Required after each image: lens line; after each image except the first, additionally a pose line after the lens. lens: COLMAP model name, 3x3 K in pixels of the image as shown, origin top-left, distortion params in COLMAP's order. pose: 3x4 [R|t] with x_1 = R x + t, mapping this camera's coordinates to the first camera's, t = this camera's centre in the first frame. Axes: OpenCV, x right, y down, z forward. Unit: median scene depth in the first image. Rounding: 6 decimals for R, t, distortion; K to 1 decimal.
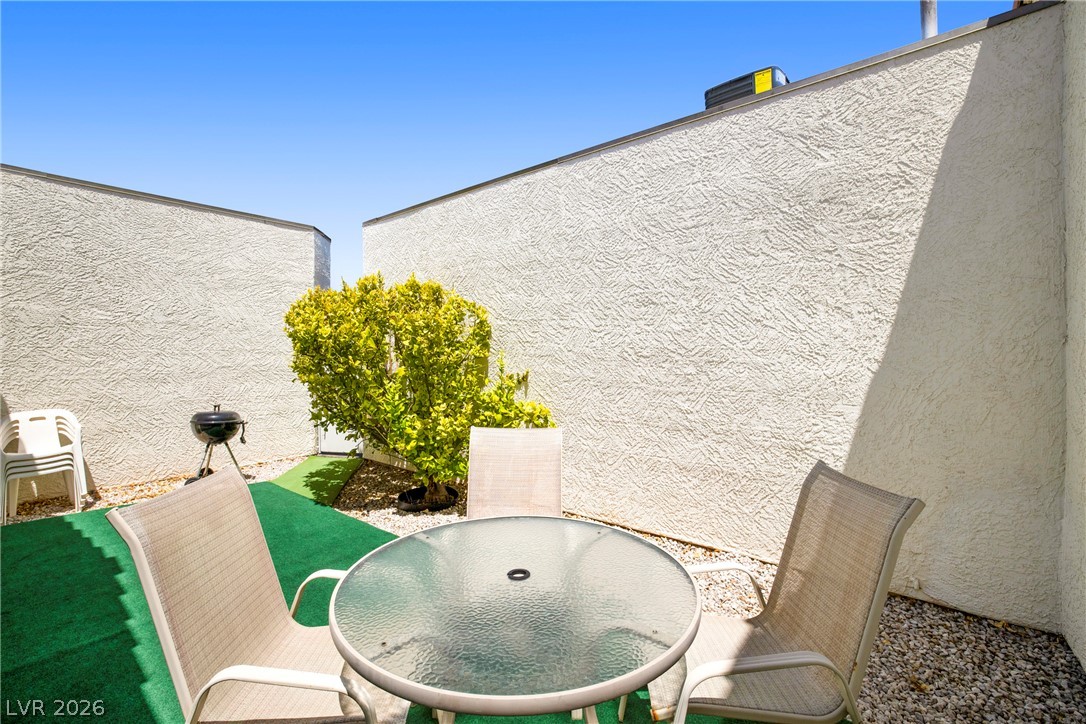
lens RADIAL K [[458.7, 0, 550.0], [0, 458.7, 360.4], [0, 0, 1]] dist [-0.032863, 0.007123]
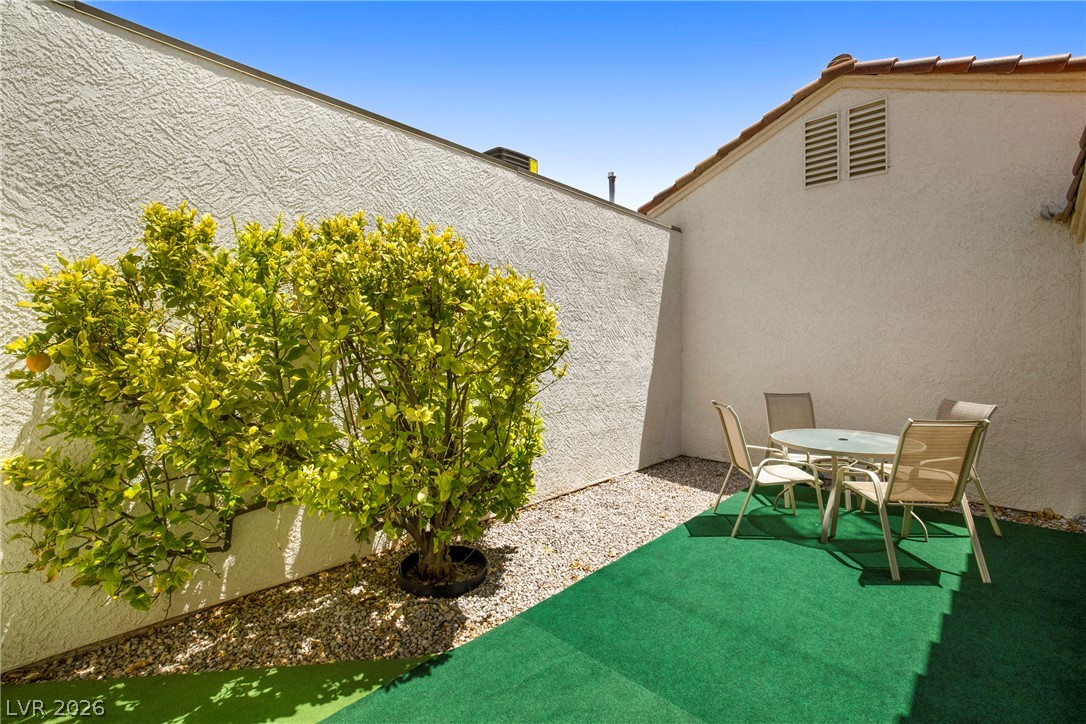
lens RADIAL K [[458.7, 0, 533.8], [0, 458.7, 352.3], [0, 0, 1]] dist [-0.032863, 0.007123]
pose [[0.128894, 0.000151, 0.991658, -0.879090], [0.014014, 0.999900, -0.001974, -0.020265], [-0.991559, 0.014151, 0.128879, 0.737887]]
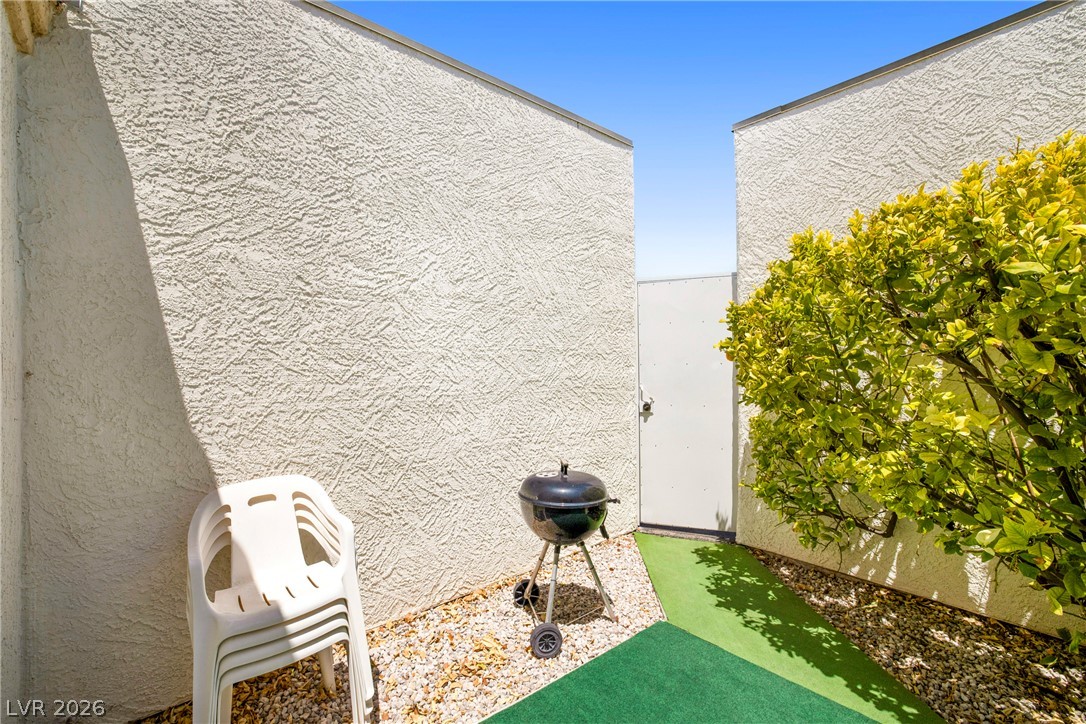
lens RADIAL K [[458.7, 0, 534.9], [0, 458.7, 364.4], [0, 0, 1]] dist [-0.032863, 0.007123]
pose [[0.977728, 0.002759, -0.209858, -0.739434], [-0.003527, 0.999988, -0.003284, -0.005419], [0.209846, 0.003951, 0.977726, 0.572006]]
